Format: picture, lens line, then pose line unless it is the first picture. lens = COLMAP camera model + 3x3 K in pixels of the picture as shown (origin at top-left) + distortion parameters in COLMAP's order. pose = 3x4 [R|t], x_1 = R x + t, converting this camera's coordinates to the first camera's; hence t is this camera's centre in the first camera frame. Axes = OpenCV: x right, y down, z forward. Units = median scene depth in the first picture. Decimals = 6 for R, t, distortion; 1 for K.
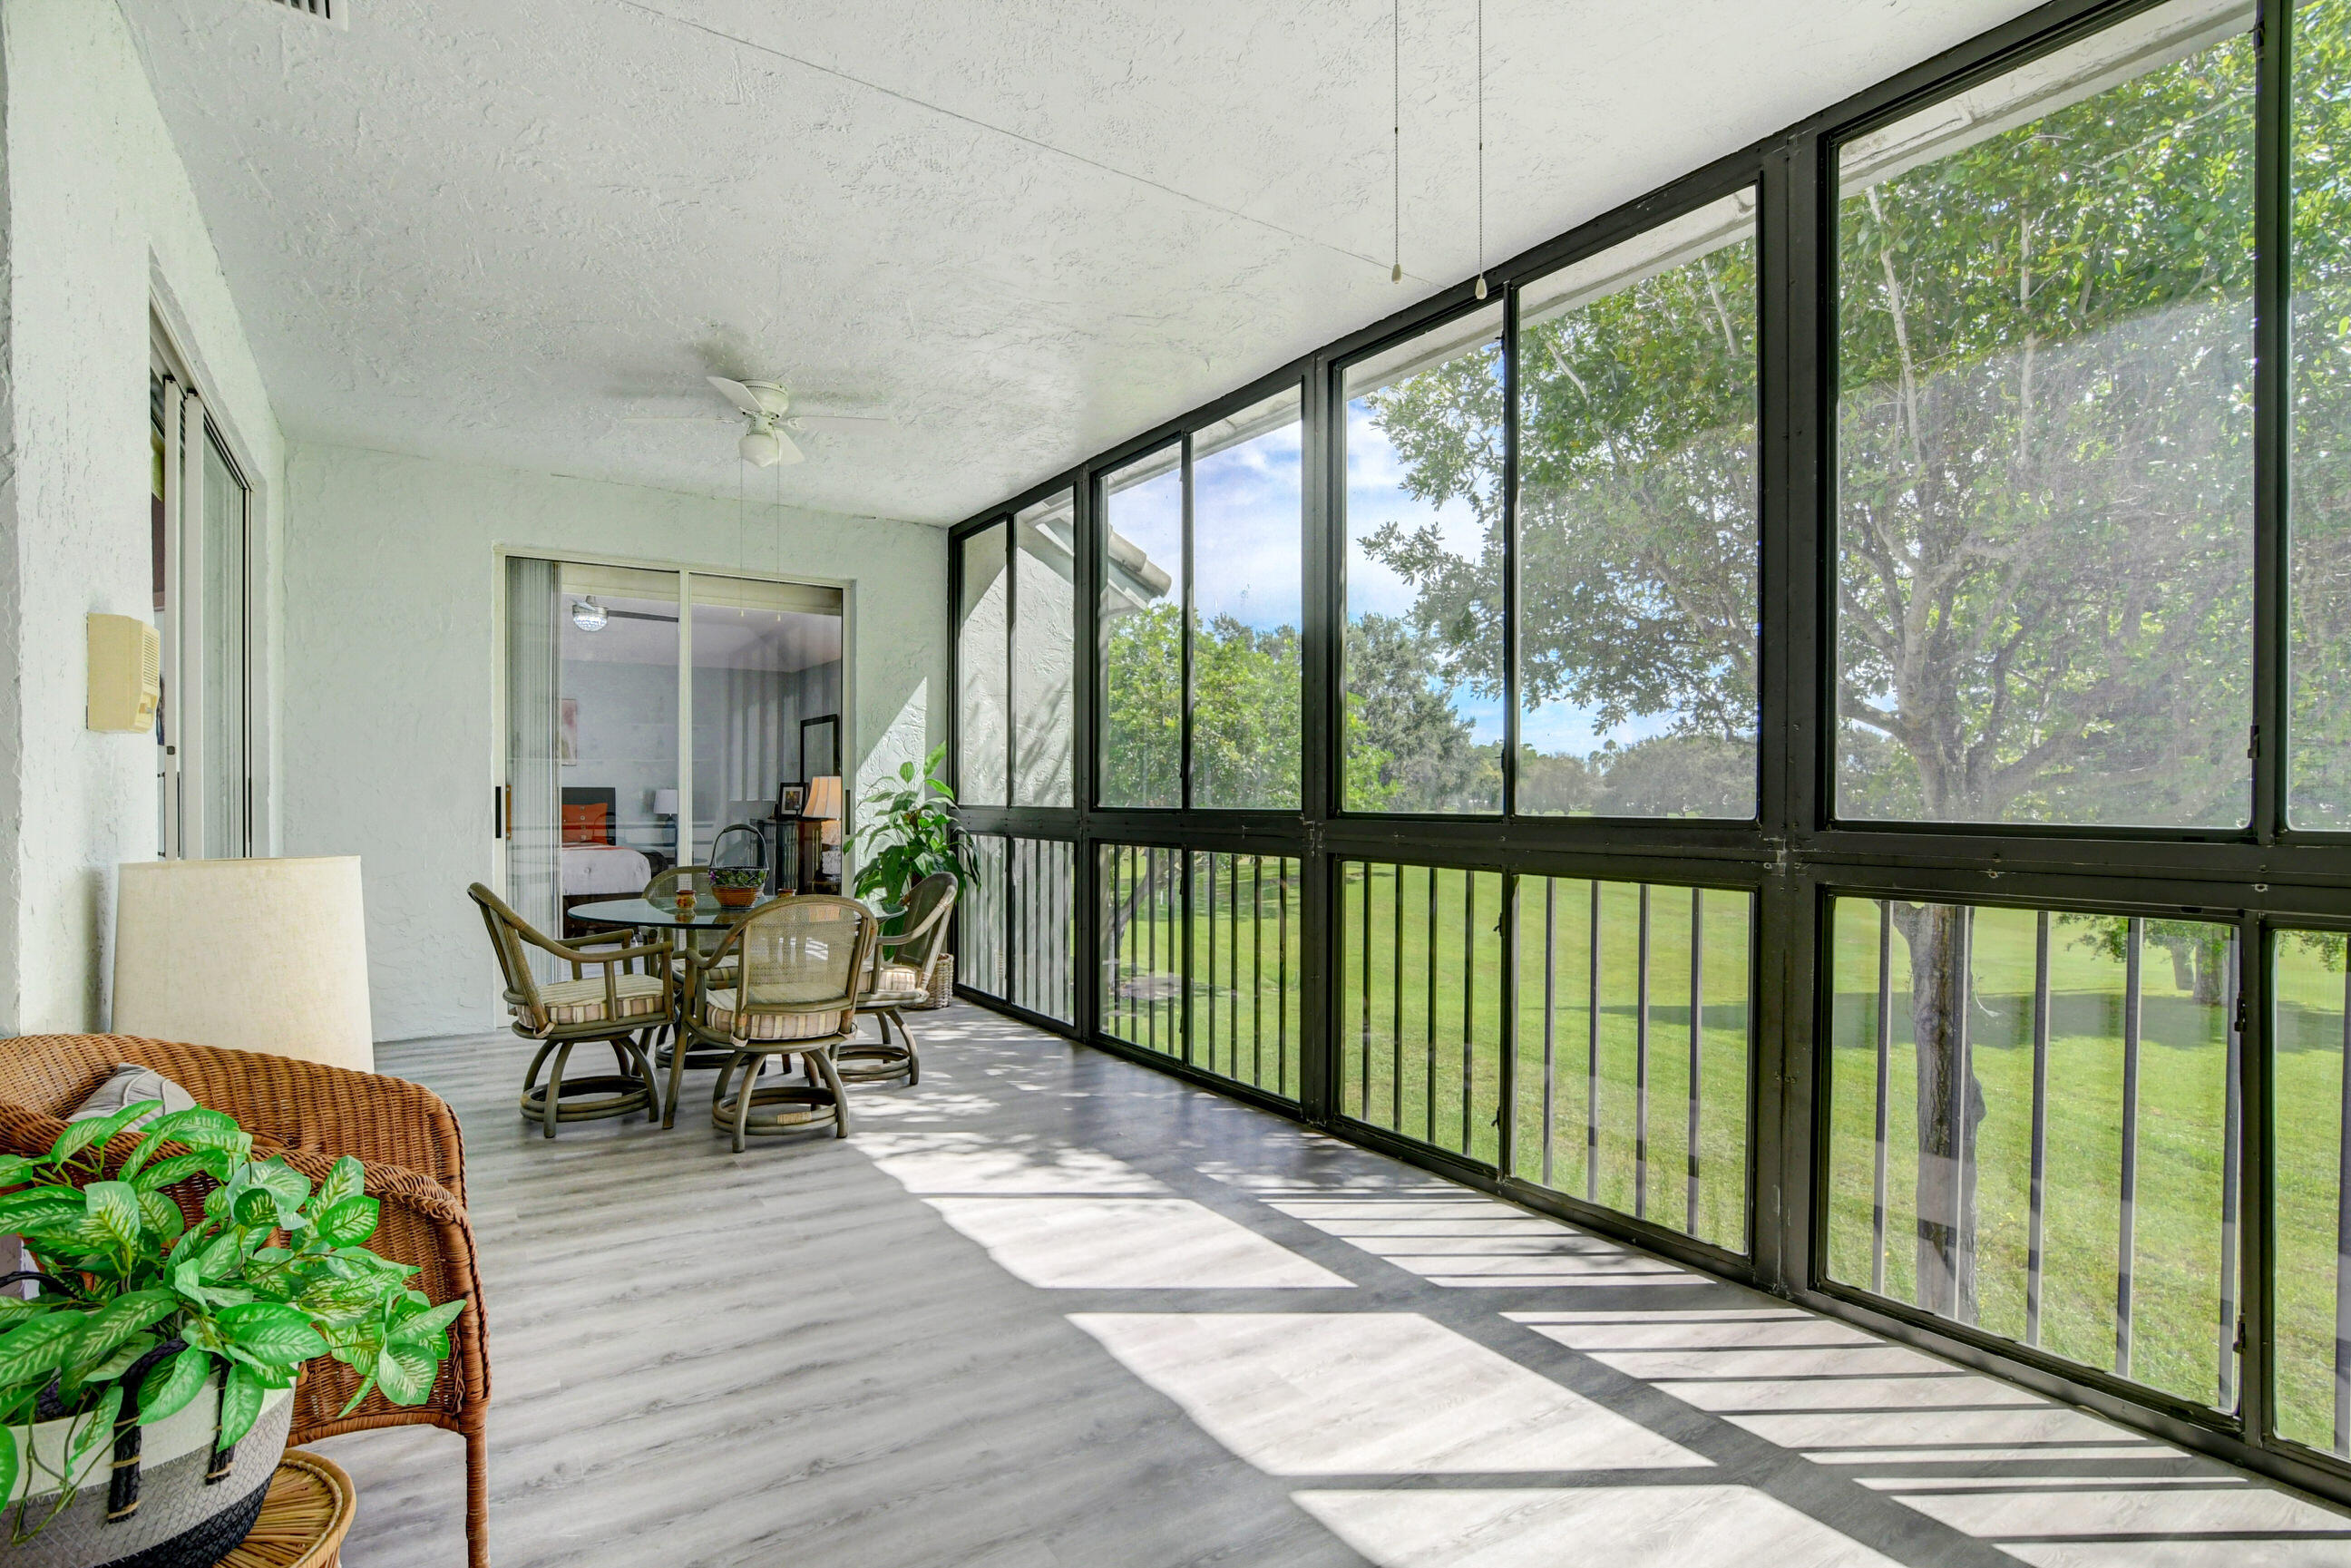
lens RADIAL K [[1152.2, 0, 1186.9], [0, 1152.2, 796.3], [0, 0, 1]] dist [-0.027025, 0.007373]
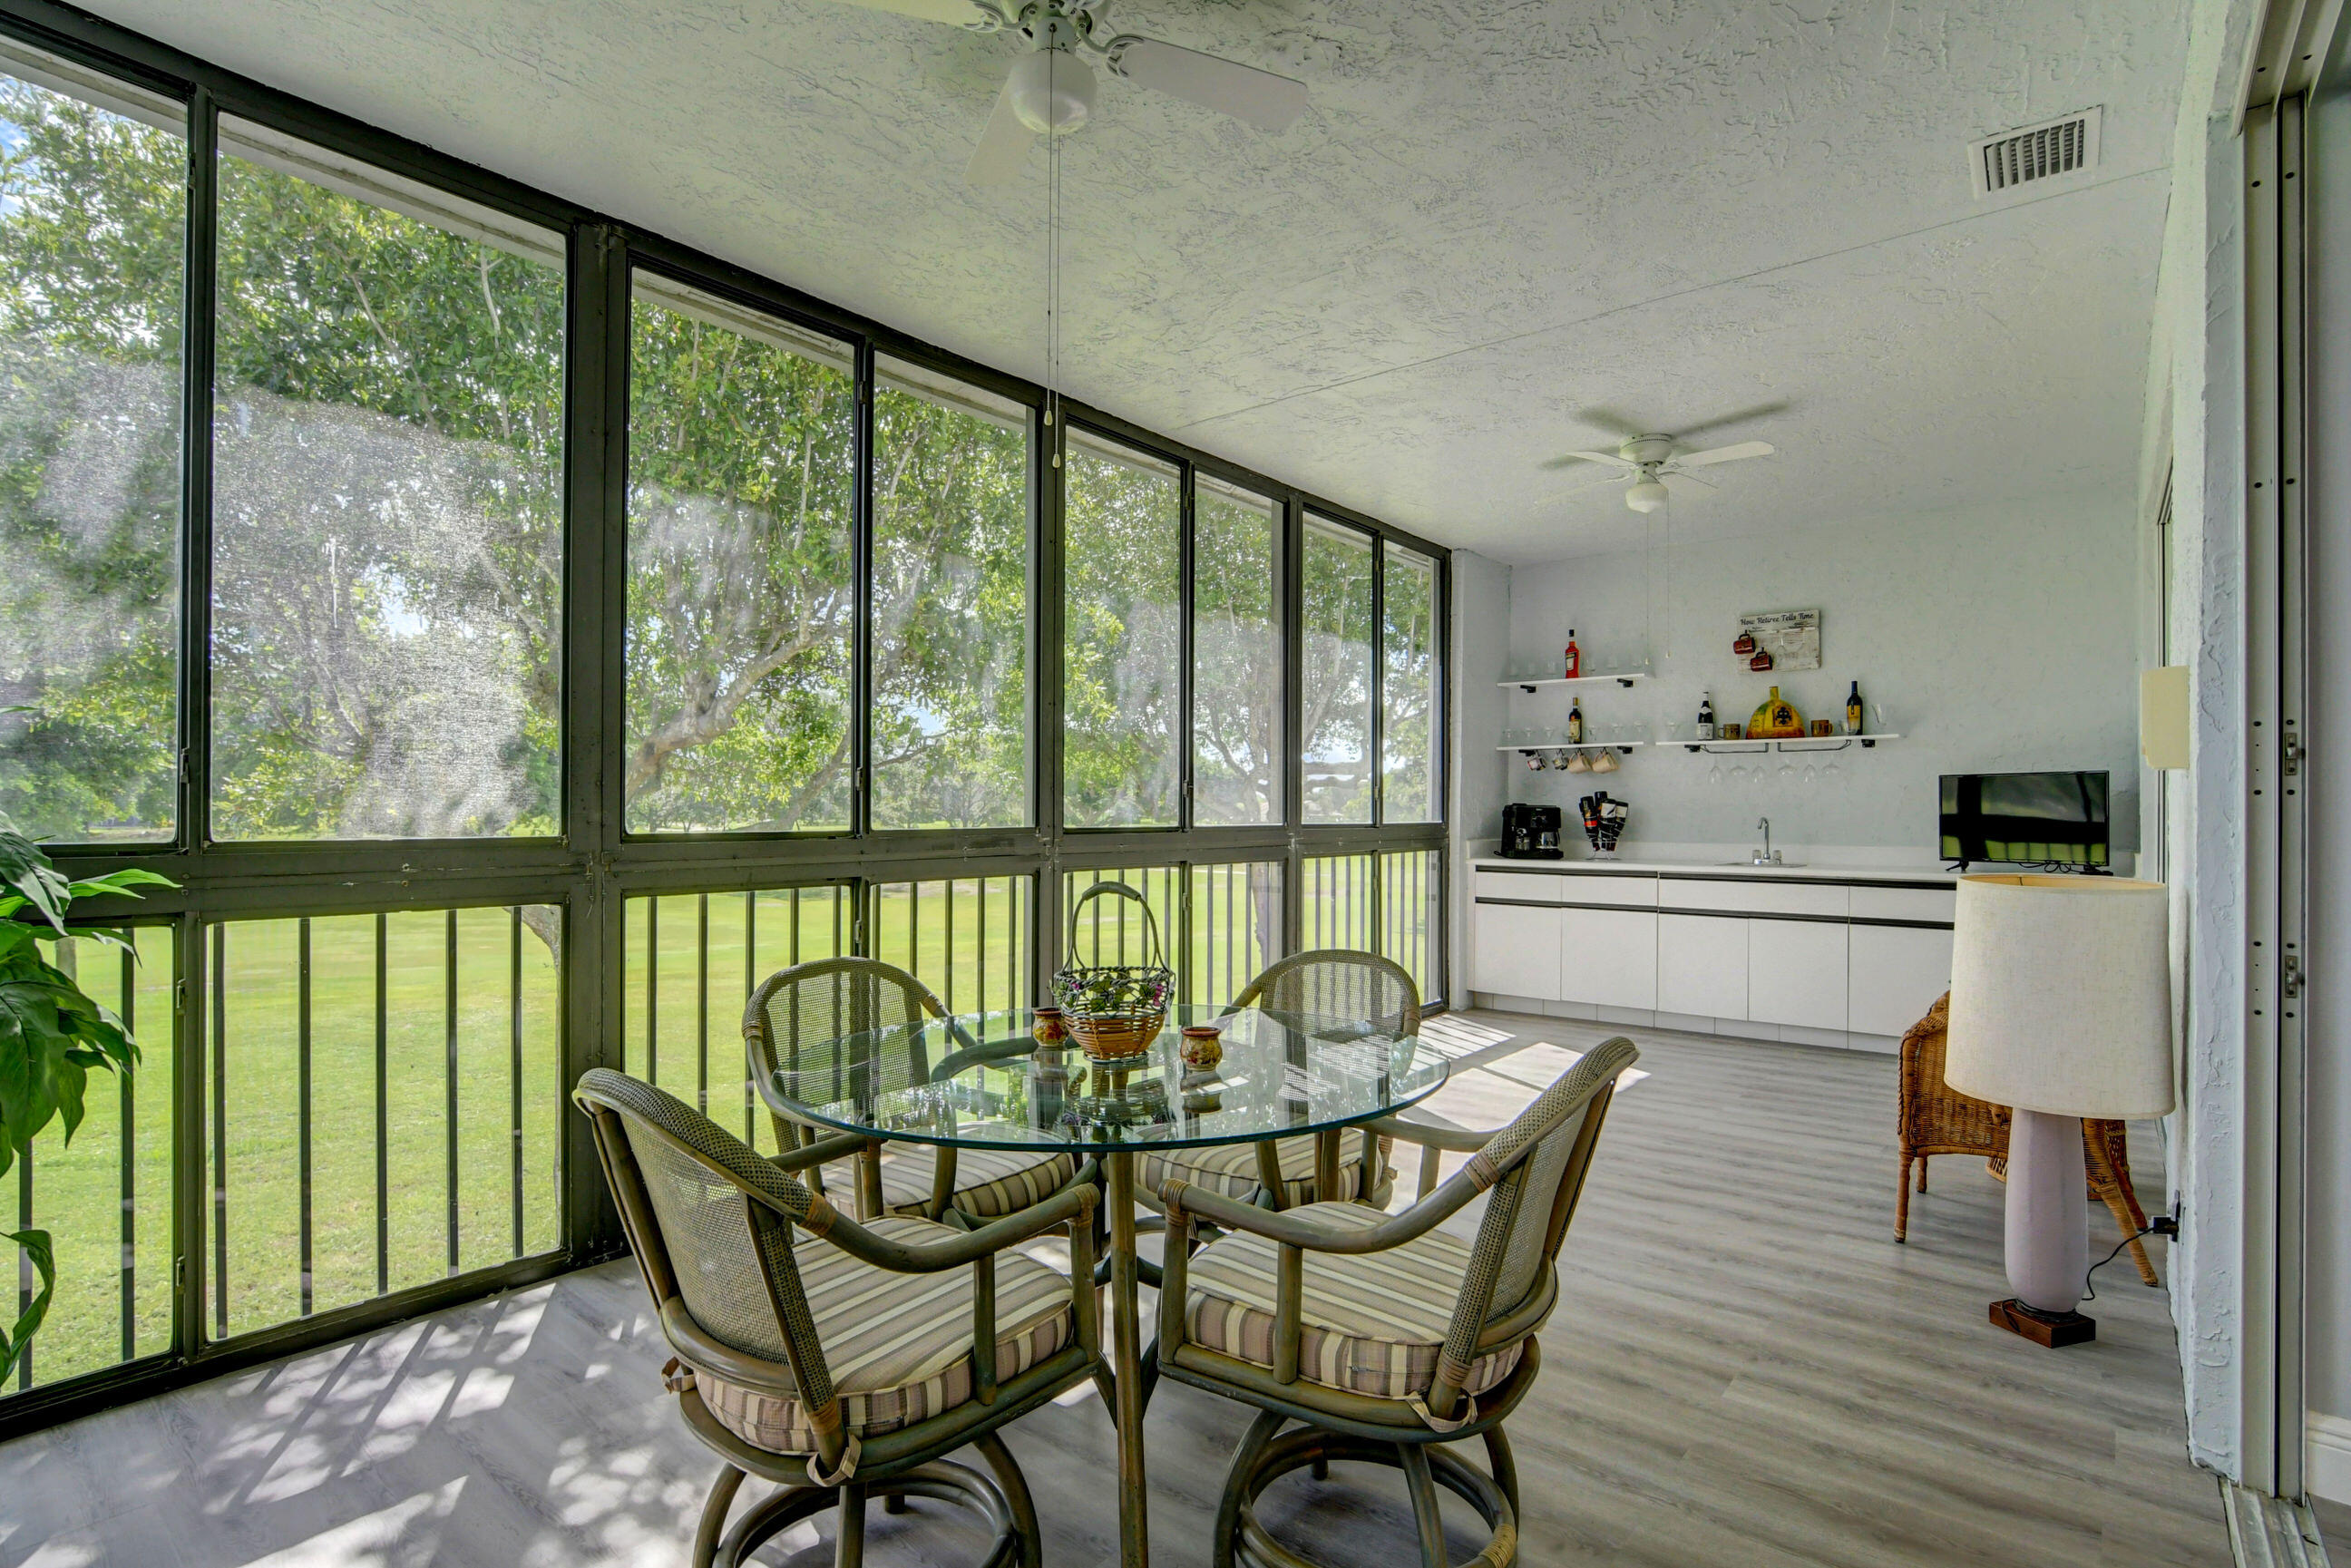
lens RADIAL K [[1152.2, 0, 1168.9], [0, 1152.2, 806.7], [0, 0, 1]] dist [-0.027025, 0.007373]
pose [[-0.282583, -0.001969, 0.959241, -1.363280], [-0.003807, 0.999992, 0.000931, -0.011936], [-0.959235, -0.003389, -0.282588, 1.754757]]
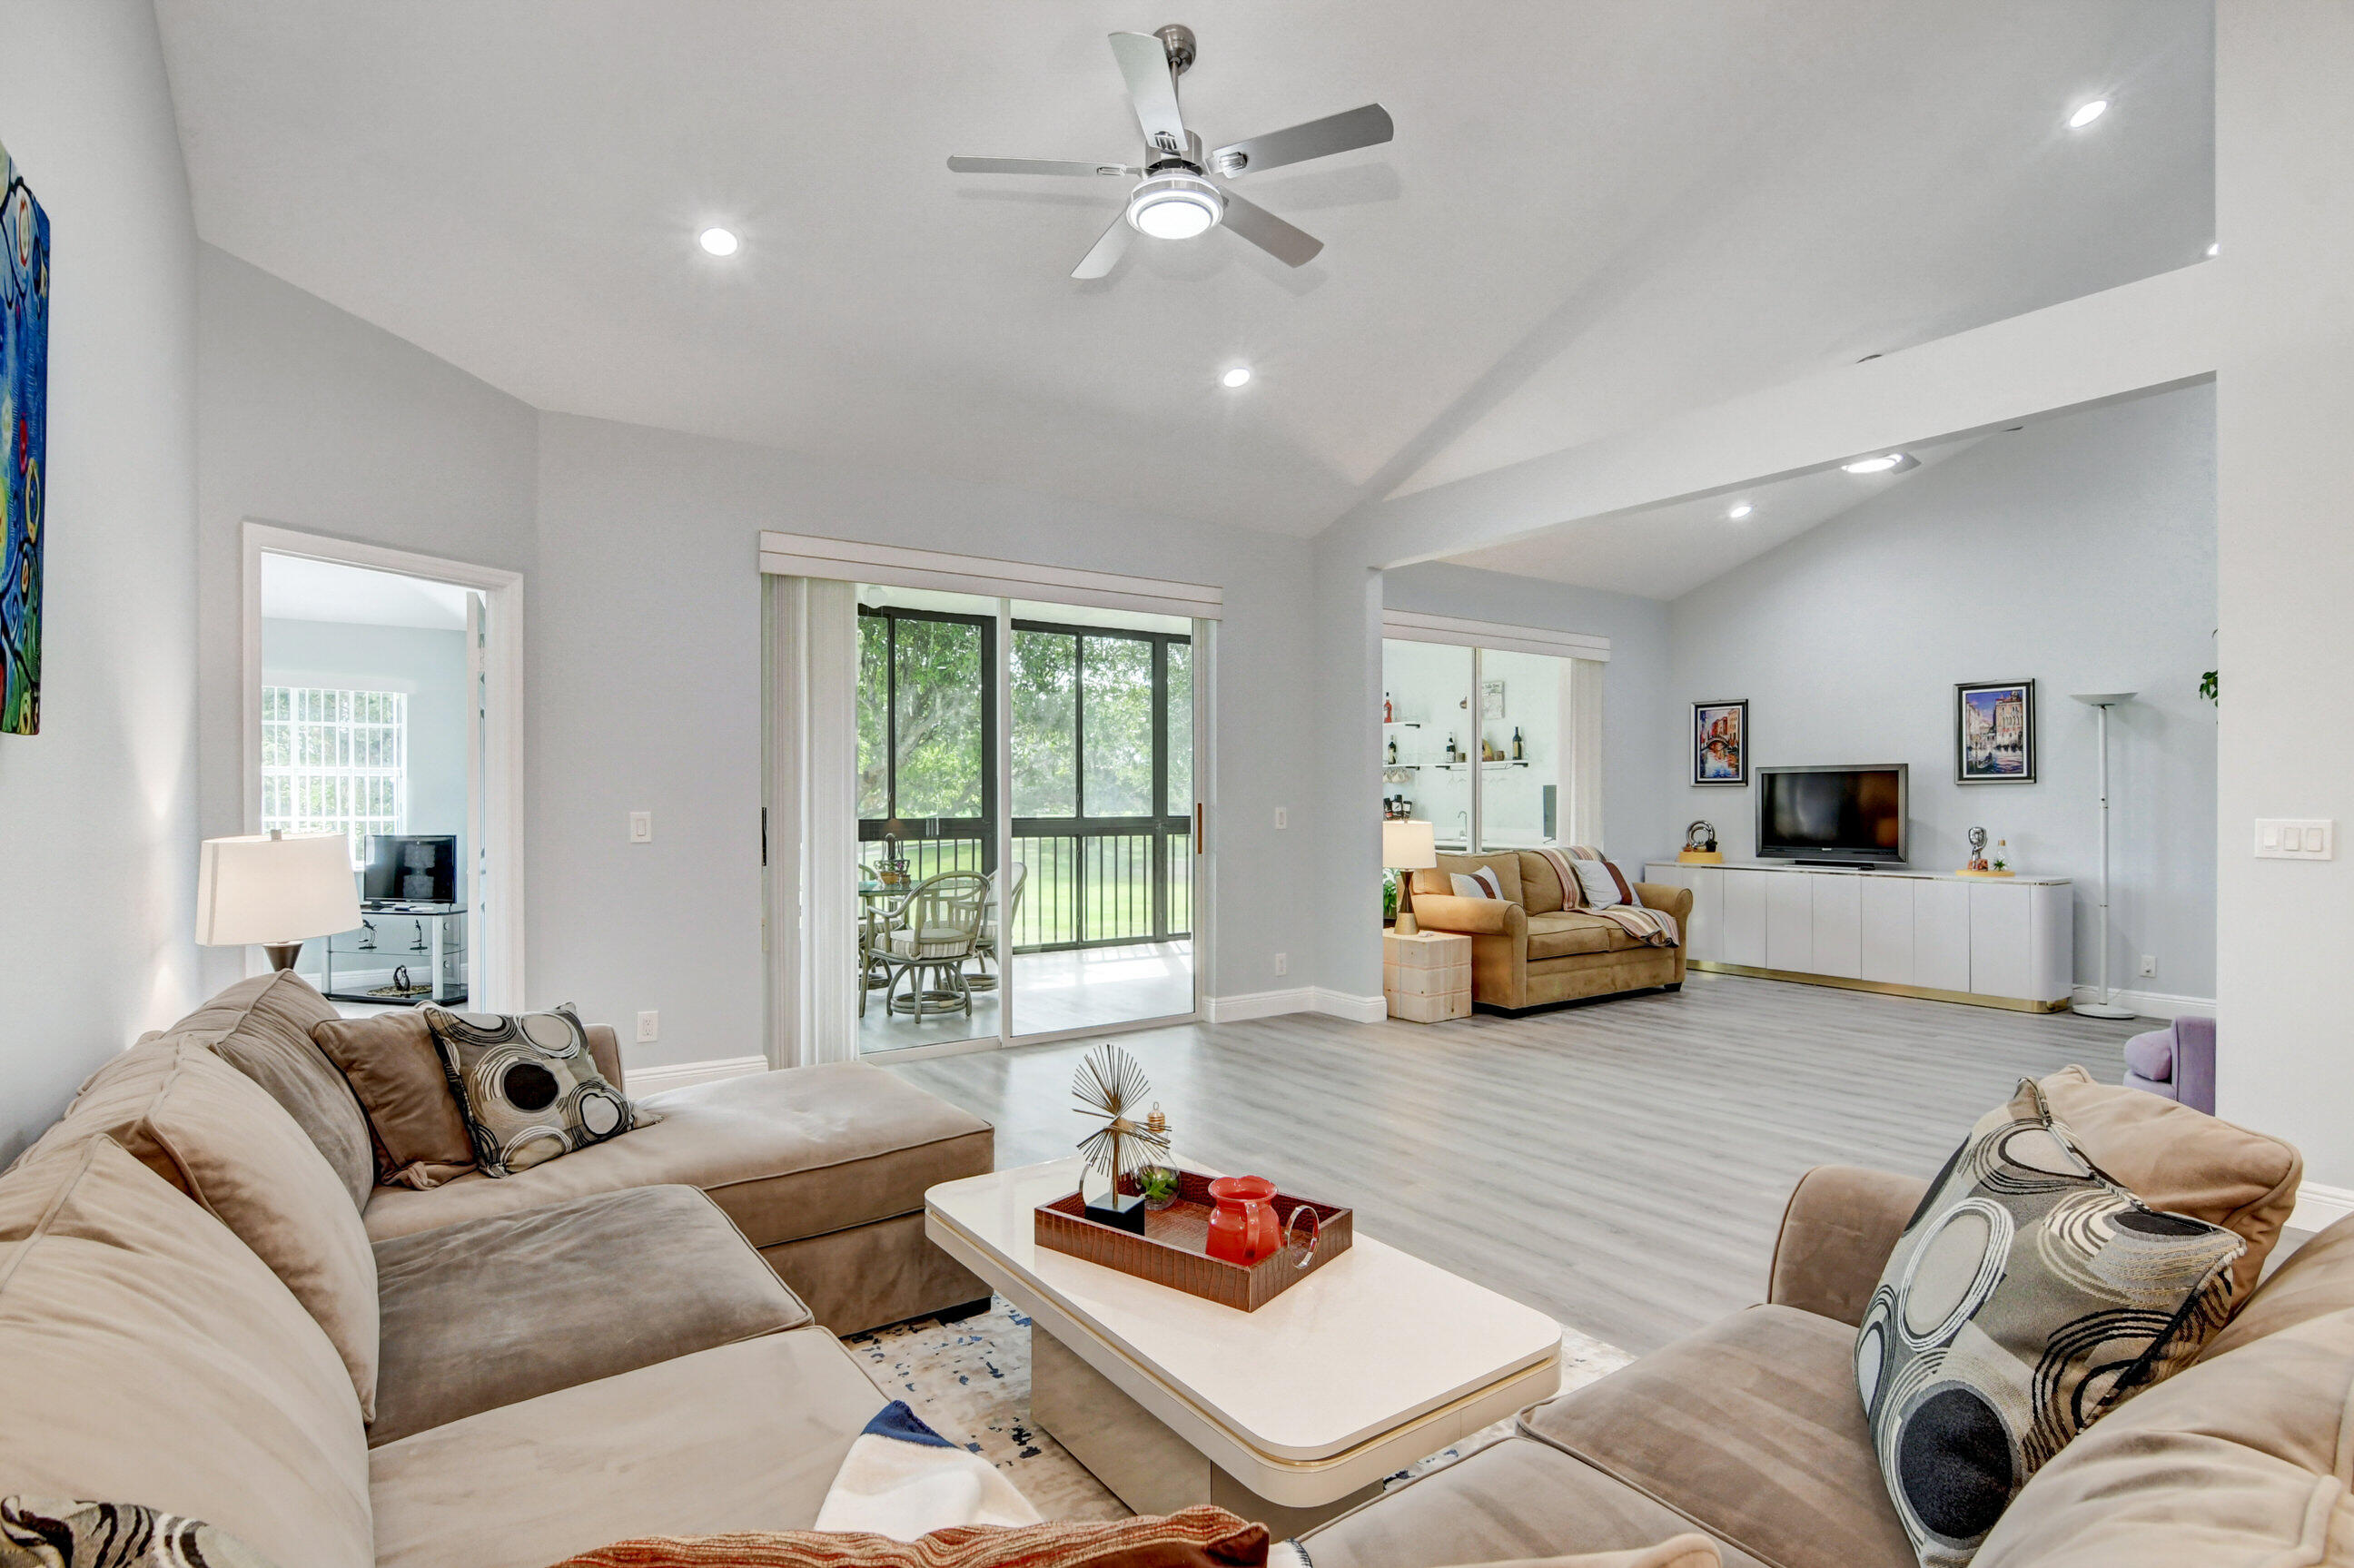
lens RADIAL K [[1153.6, 0, 1164.2], [0, 1153.6, 801.1], [0, 0, 1]] dist [-0.027025, 0.007373]
pose [[-0.009490, -0.000817, 0.999955, -3.206475], [0.003142, 0.999995, 0.000847, -0.030970], [-0.999950, 0.003150, -0.009488, 1.001359]]
